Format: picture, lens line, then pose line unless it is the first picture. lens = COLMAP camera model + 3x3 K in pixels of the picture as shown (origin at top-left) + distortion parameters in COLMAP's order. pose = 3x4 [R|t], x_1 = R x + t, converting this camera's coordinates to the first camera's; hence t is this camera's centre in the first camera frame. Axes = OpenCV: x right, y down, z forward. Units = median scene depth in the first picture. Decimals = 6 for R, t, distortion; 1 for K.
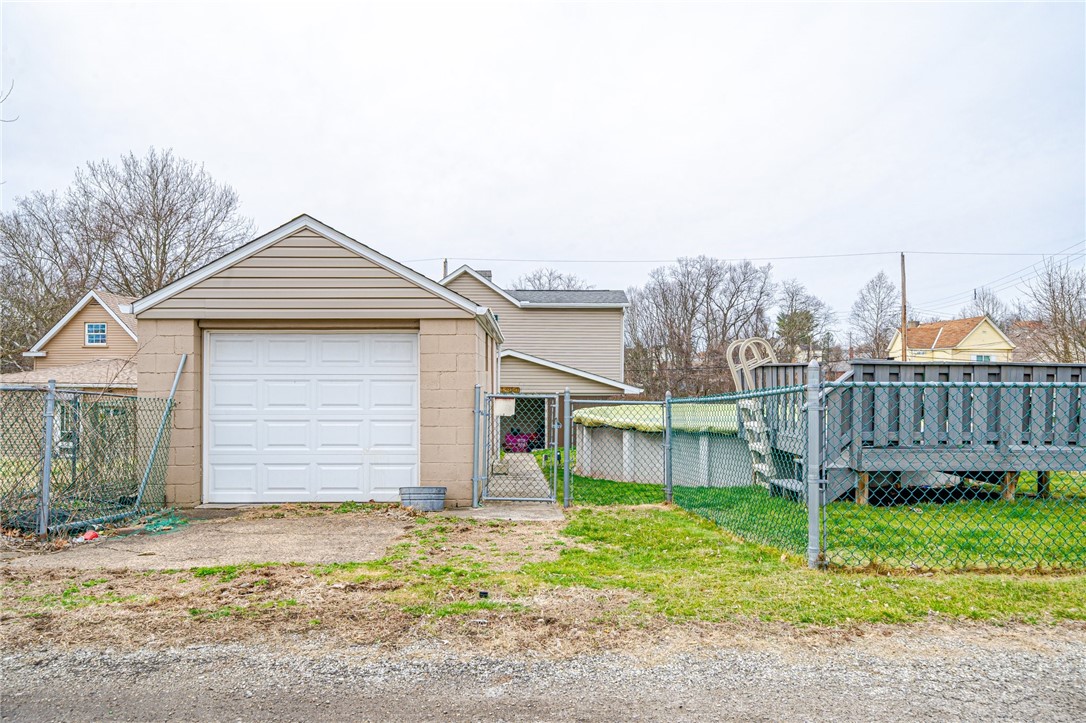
lens RADIAL K [[773.2, 0, 512.3], [0, 773.2, 362.5], [0, 0, 1]] dist [-0.002176, -0.000709]
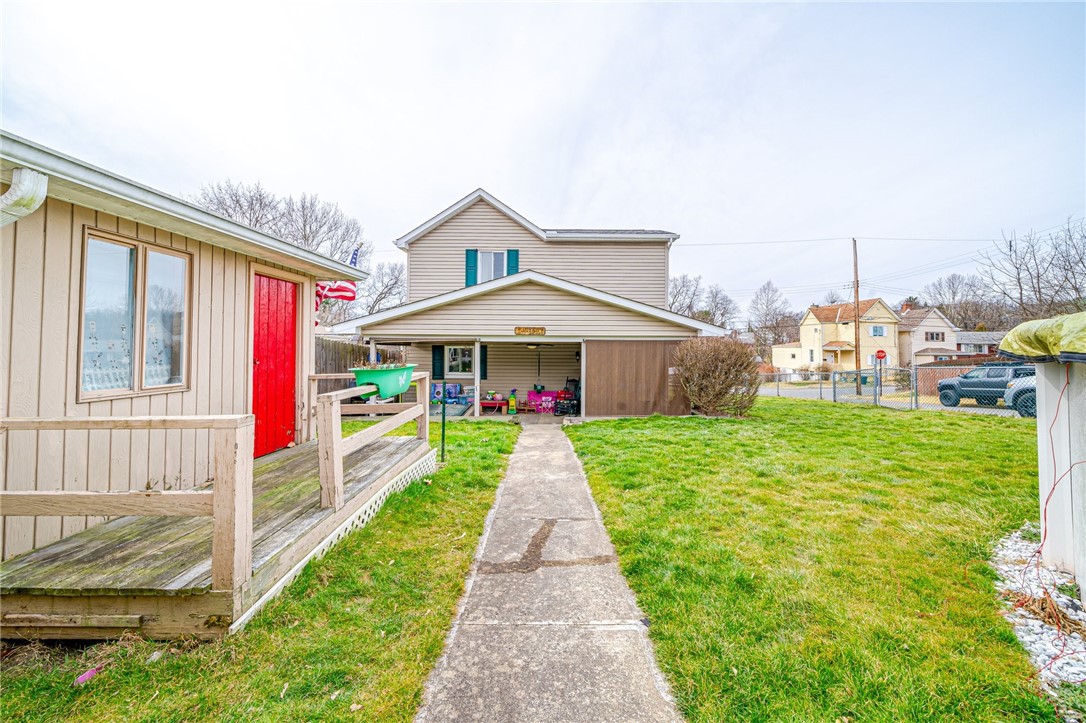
lens RADIAL K [[382.2, 0, 545.3], [0, 382.2, 337.6], [0, 0, 1]] dist [-0.000487, -0.000043]
pose [[0.999938, 0.002300, 0.010861, 0.004485], [-0.002130, 0.999875, -0.015644, 0.035252], [-0.010896, 0.015620, 0.999819, 0.496135]]
